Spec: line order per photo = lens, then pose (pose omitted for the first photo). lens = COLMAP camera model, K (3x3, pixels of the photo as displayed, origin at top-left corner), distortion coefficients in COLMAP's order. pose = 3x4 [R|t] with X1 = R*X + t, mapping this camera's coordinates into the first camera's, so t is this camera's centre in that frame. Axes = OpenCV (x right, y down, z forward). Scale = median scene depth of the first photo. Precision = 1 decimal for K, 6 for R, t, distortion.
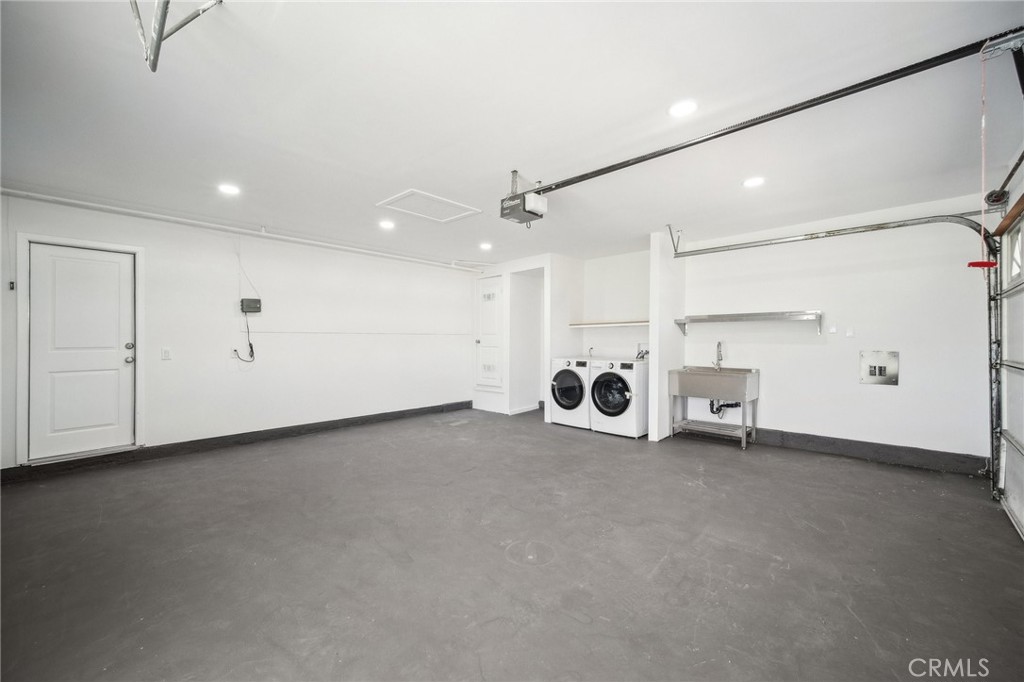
lens RADIAL K [[407.8, 0, 515.5], [0, 407.8, 345.5], [0, 0, 1]] dist [-0.000388, -0.000301]
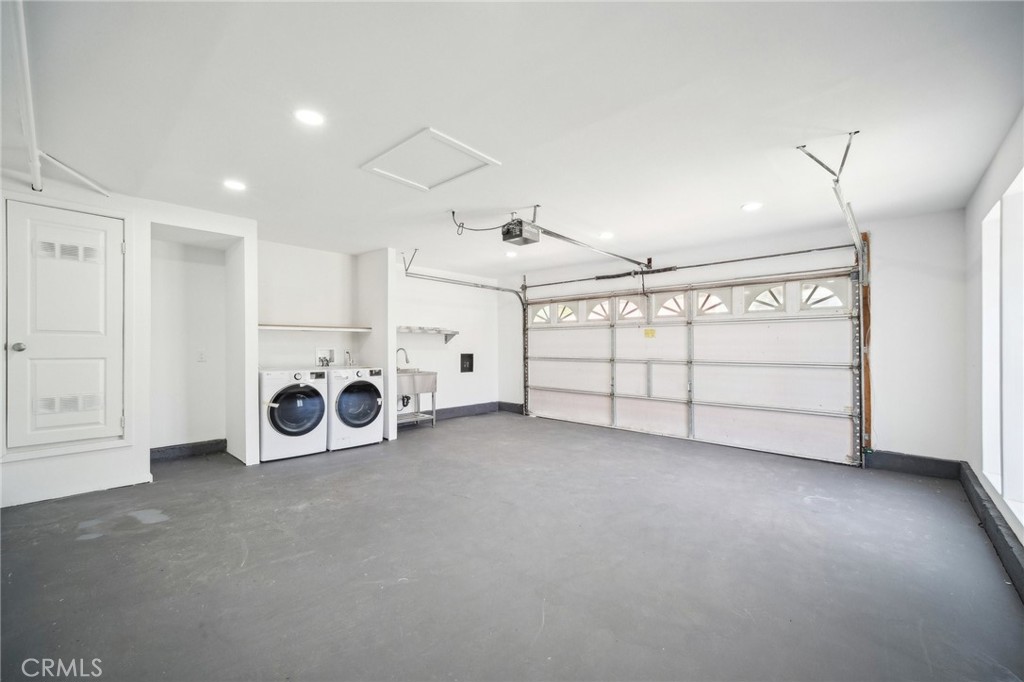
lens RADIAL K [[407.8, 0, 515.5], [0, 407.8, 345.5], [0, 0, 1]] dist [-0.000388, -0.000301]
pose [[-0.020670, 0.004403, 0.999777, -0.738832], [0.004214, 0.999982, -0.004317, -0.010450], [-0.999777, 0.004124, -0.020688, 0.681264]]
